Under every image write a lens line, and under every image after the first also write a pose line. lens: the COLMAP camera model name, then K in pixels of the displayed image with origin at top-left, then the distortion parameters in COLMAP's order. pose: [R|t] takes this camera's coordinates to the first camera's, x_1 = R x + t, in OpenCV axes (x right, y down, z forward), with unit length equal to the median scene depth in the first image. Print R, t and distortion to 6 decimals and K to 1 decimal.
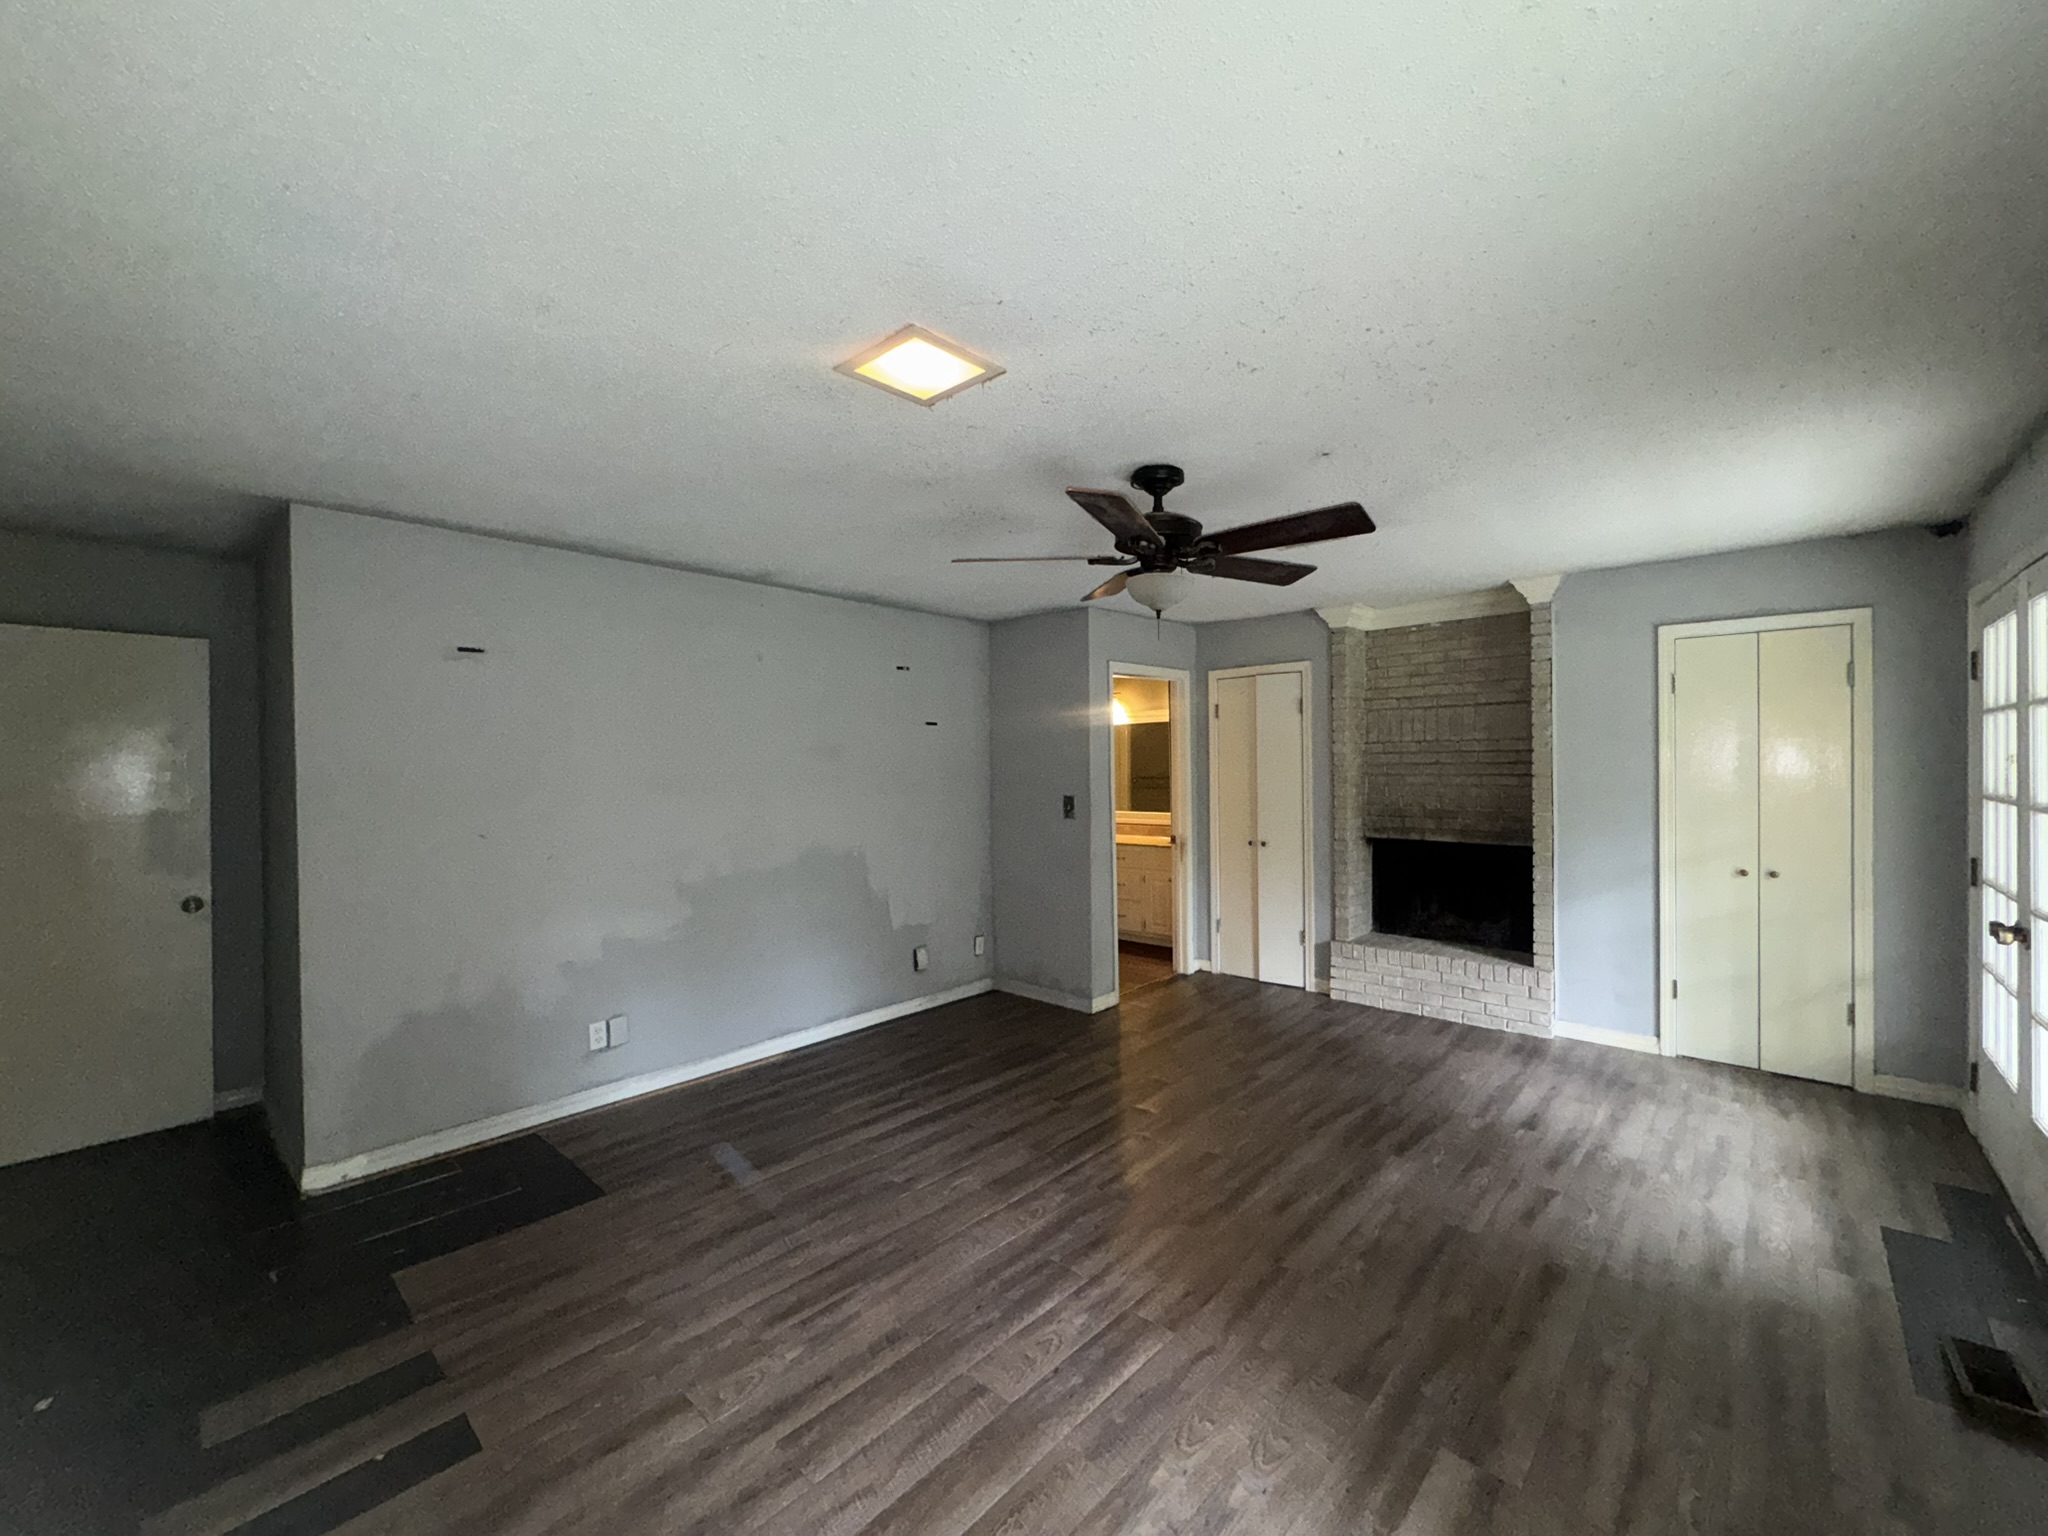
lens RADIAL K [[816.5, 0, 1022.5], [0, 816.5, 771.0], [0, 0, 1]] dist [0.001260, 0.000243]
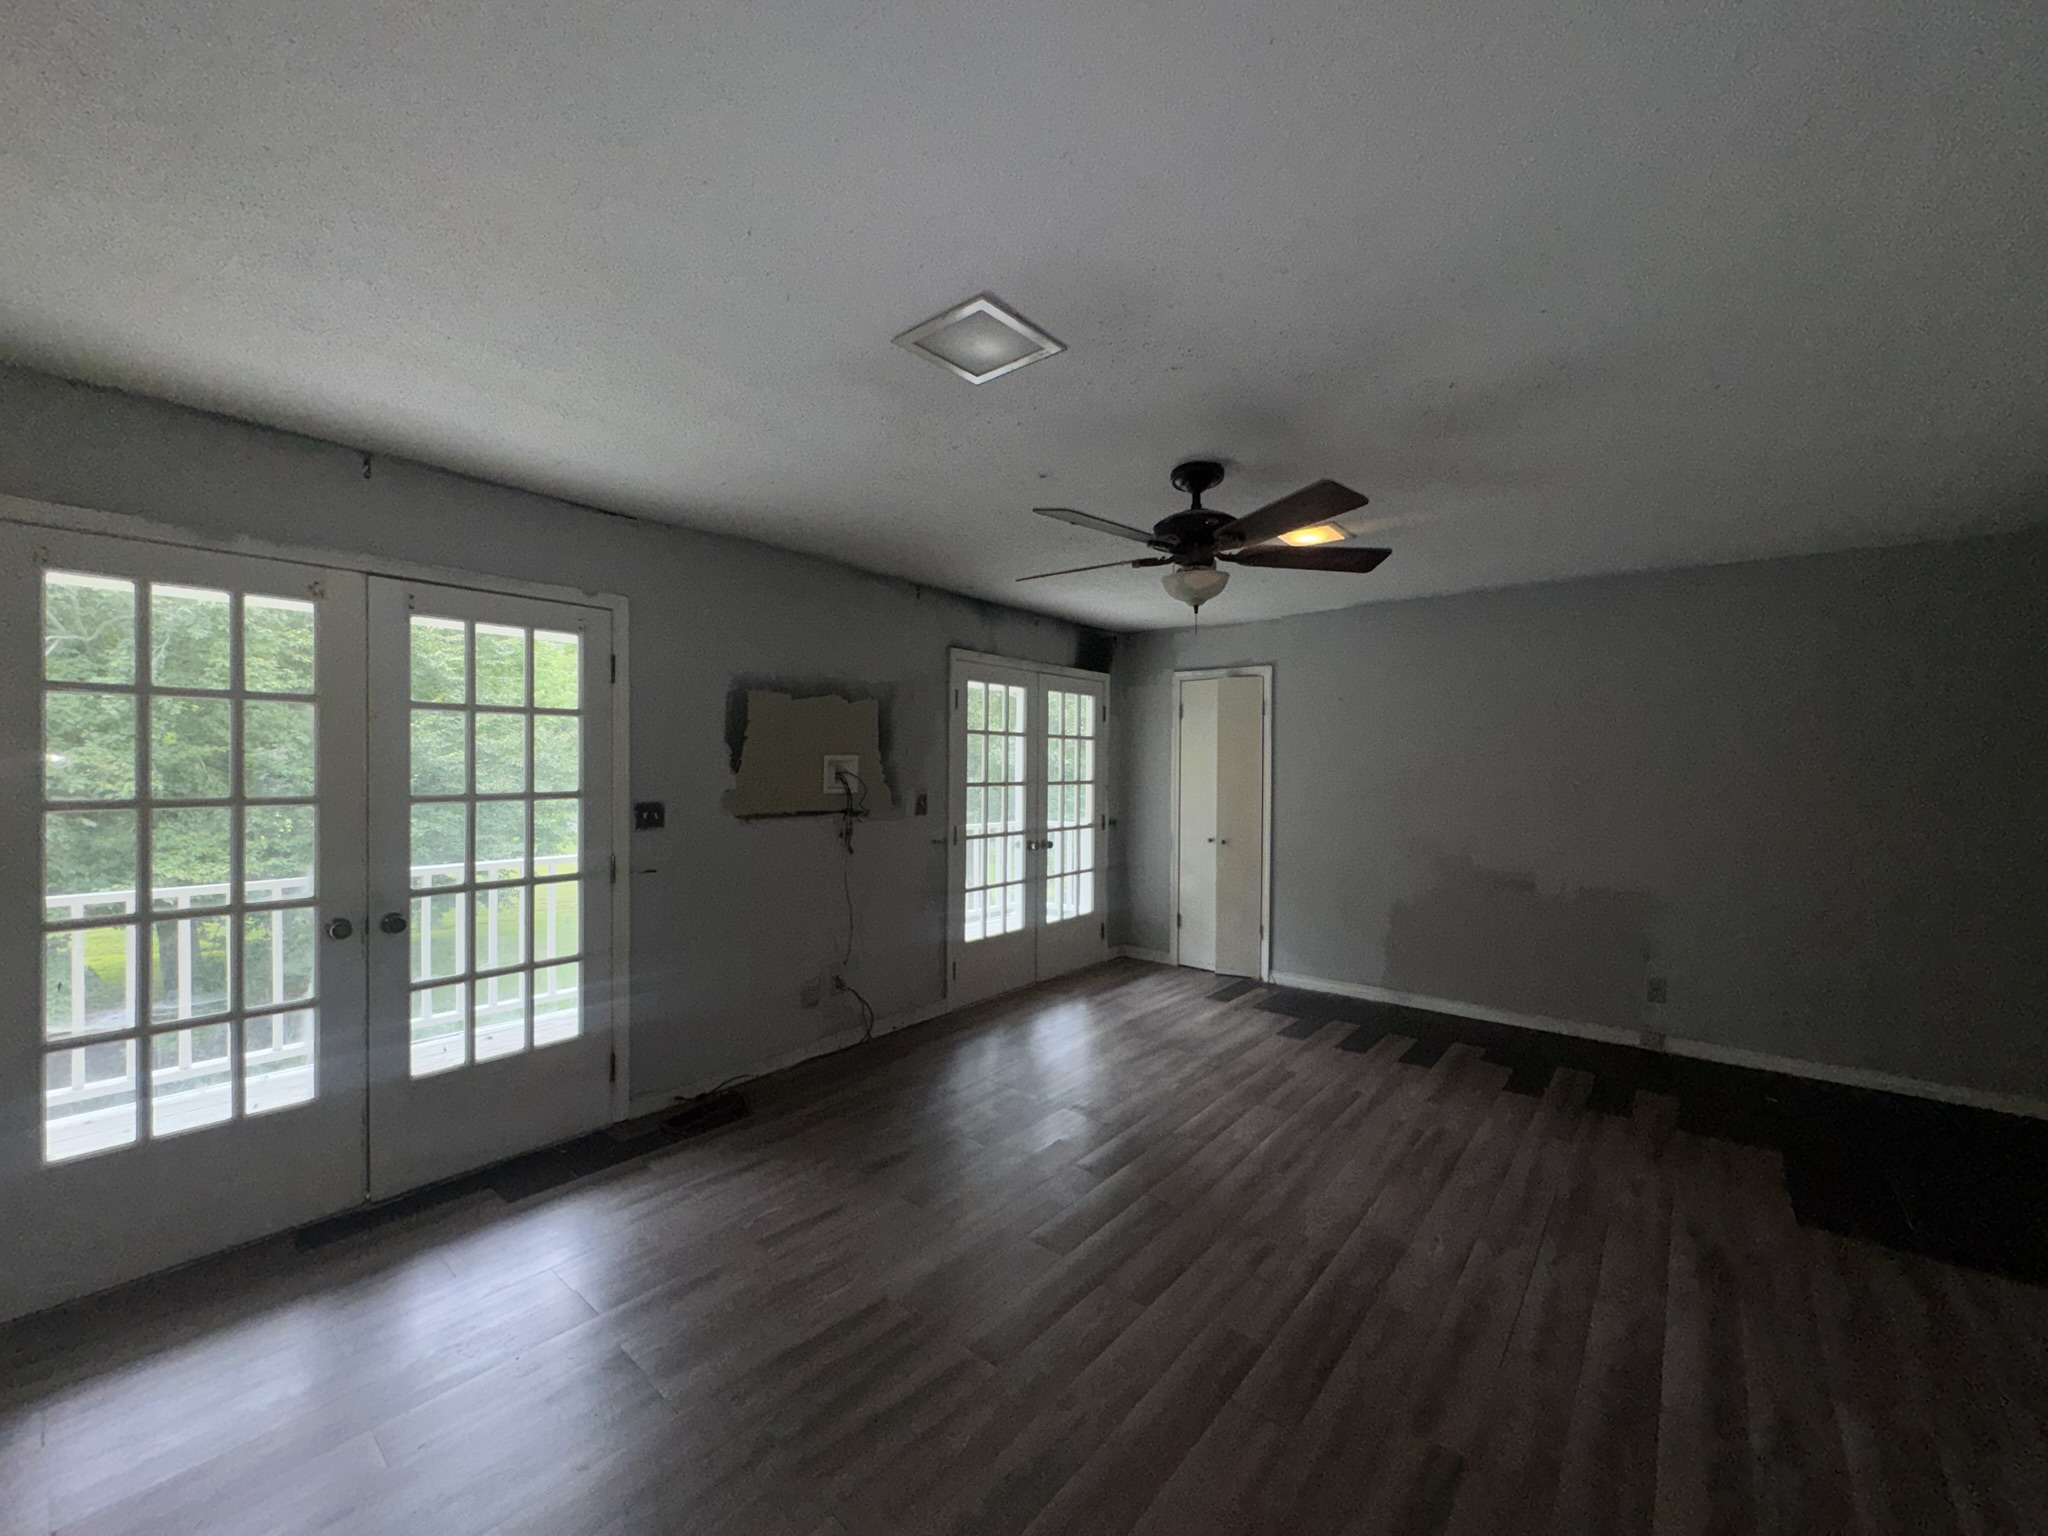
lens RADIAL K [[816.5, 0, 1024.0], [0, 816.5, 771.6], [0, 0, 1]] dist [0.001260, 0.000243]
pose [[-0.998424, 0.003667, -0.056001, 0.495254], [0.002904, 0.999902, 0.013714, -0.003215], [0.056046, 0.013530, -0.998337, 2.260866]]
